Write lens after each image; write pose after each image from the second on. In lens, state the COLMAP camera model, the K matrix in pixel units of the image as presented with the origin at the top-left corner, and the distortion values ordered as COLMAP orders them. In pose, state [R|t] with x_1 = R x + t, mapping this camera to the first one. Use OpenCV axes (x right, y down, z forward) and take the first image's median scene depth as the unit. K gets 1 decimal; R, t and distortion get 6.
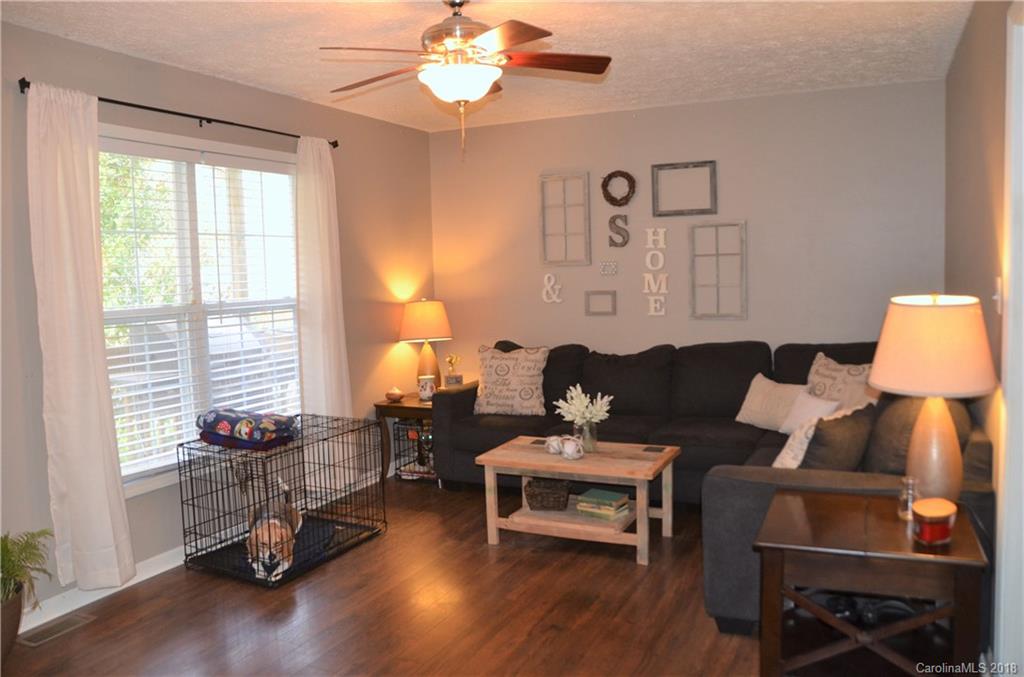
lens RADIAL K [[792.2, 0, 497.2], [0, 792.2, 339.0], [0, 0, 1]] dist [-0.134390, 0.003553]
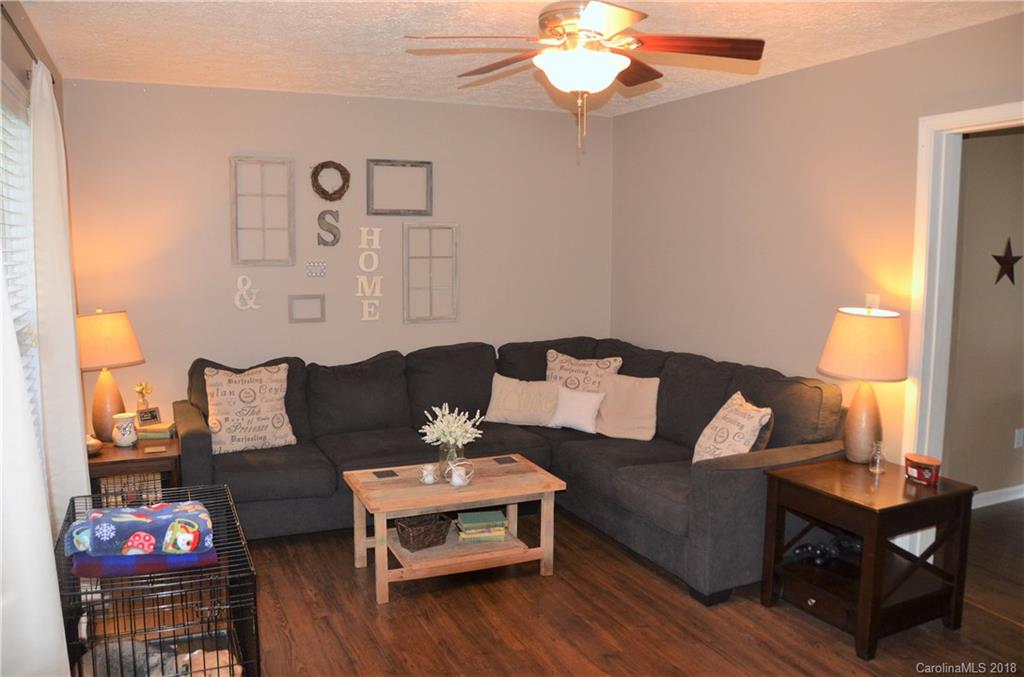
lens RADIAL K [[792.2, 0, 497.2], [0, 792.2, 339.0], [0, 0, 1]] dist [-0.134390, 0.003553]
pose [[0.646894, -0.055036, 0.760591, -0.427070], [0.040879, 0.998461, 0.037480, -0.037825], [-0.761483, 0.006847, 0.648148, 0.283803]]
